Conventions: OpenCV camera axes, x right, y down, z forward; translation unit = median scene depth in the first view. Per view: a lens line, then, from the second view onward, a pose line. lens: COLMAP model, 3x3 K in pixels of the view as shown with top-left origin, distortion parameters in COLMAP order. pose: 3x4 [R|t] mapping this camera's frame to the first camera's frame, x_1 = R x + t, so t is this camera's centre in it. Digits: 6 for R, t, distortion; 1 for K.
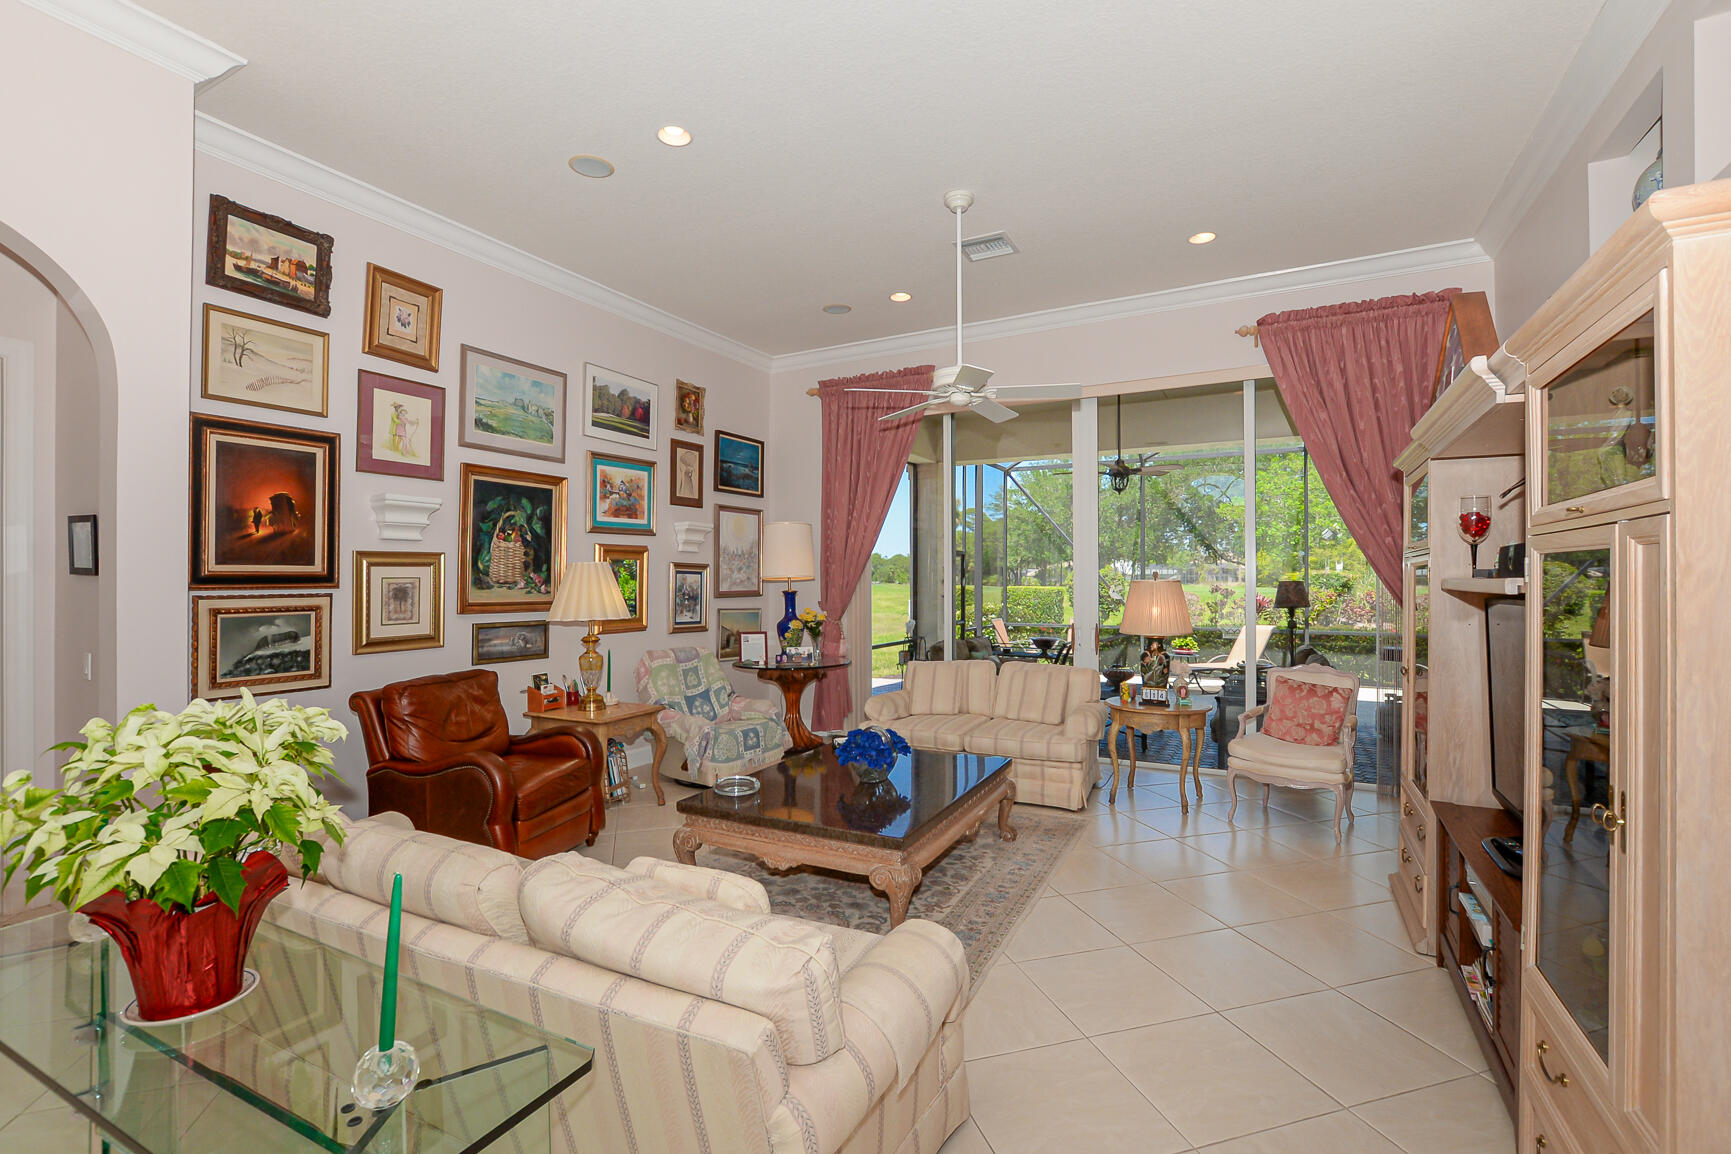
lens RADIAL K [[787.8, 0, 863.6], [0, 787.8, 572.2], [0, 0, 1]] dist [-0.016926, 0.000844]
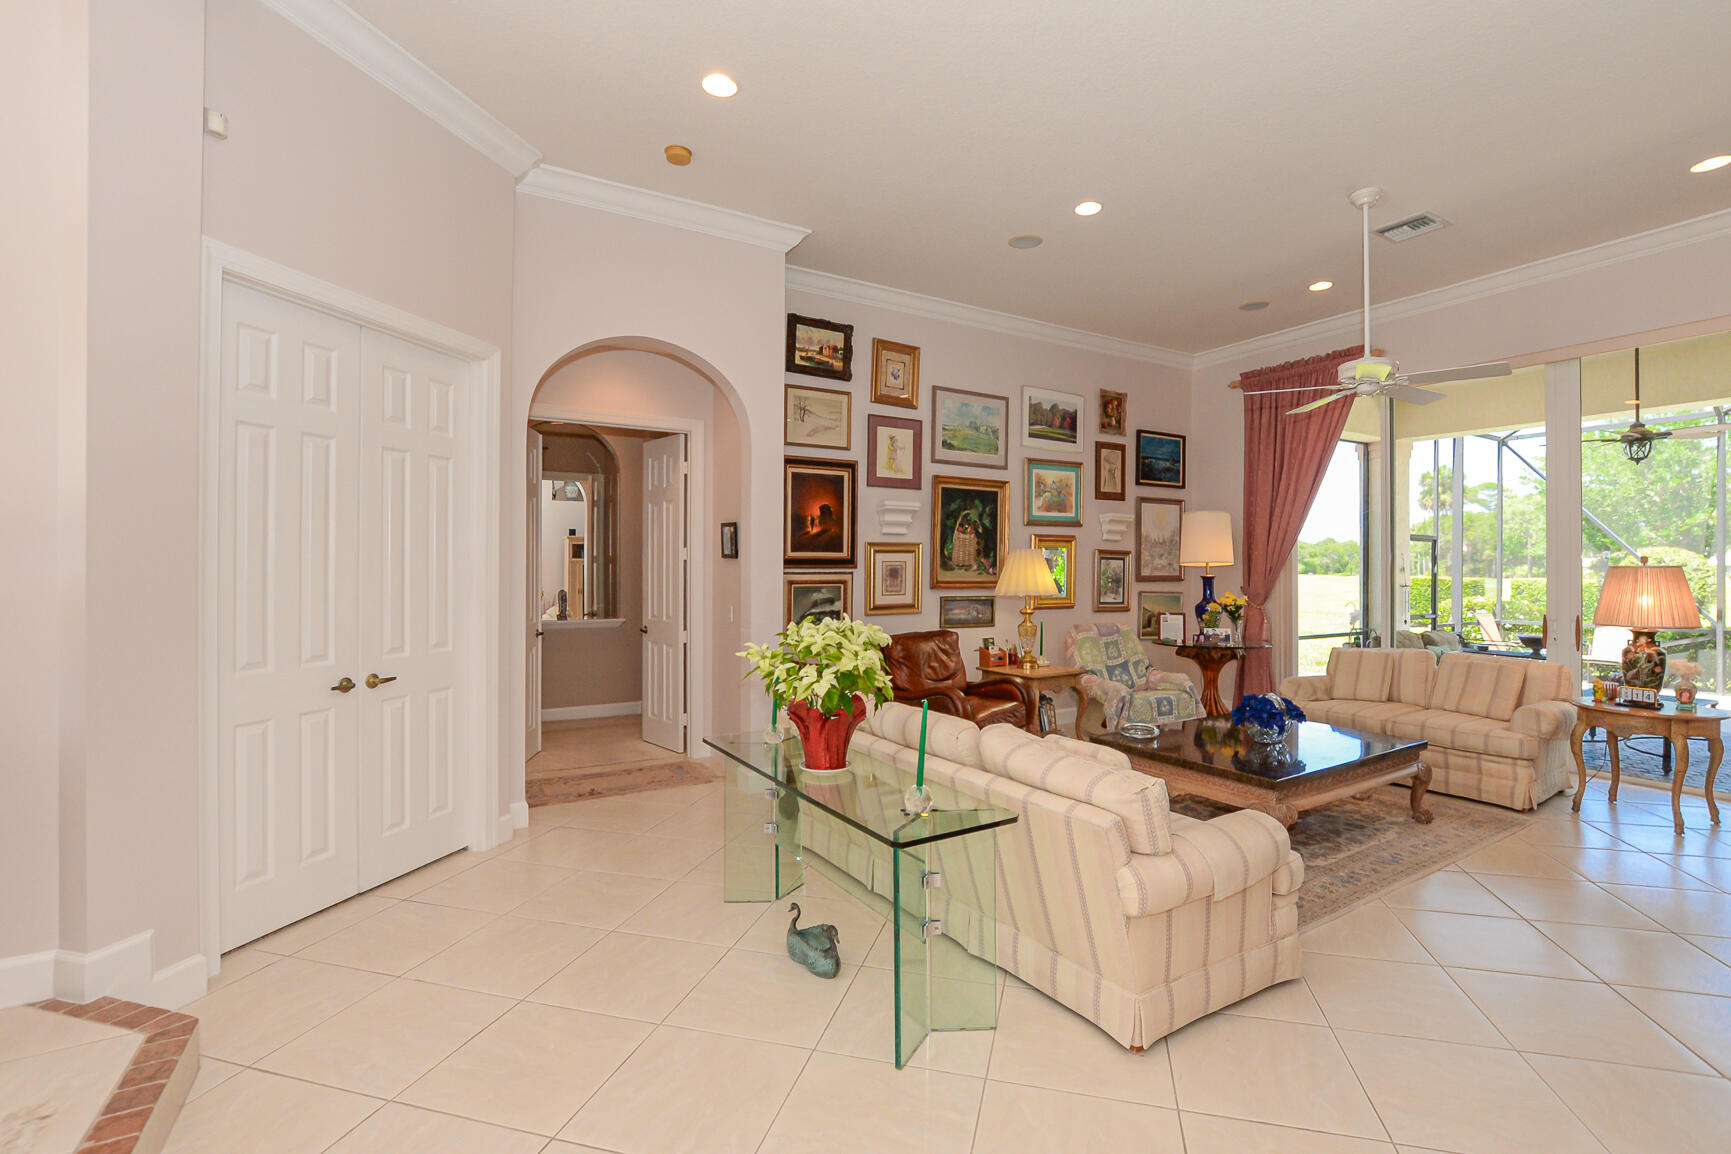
lens RADIAL K [[769.7, 0, 867.4], [0, 769.7, 566.6], [0, 0, 1]] dist [-0.023642, 0.000354]
pose [[0.855404, 0.004558, -0.517941, 0.070470], [-0.000578, 0.999969, 0.007845, 0.005483], [0.517961, -0.006411, 0.855380, -0.179637]]
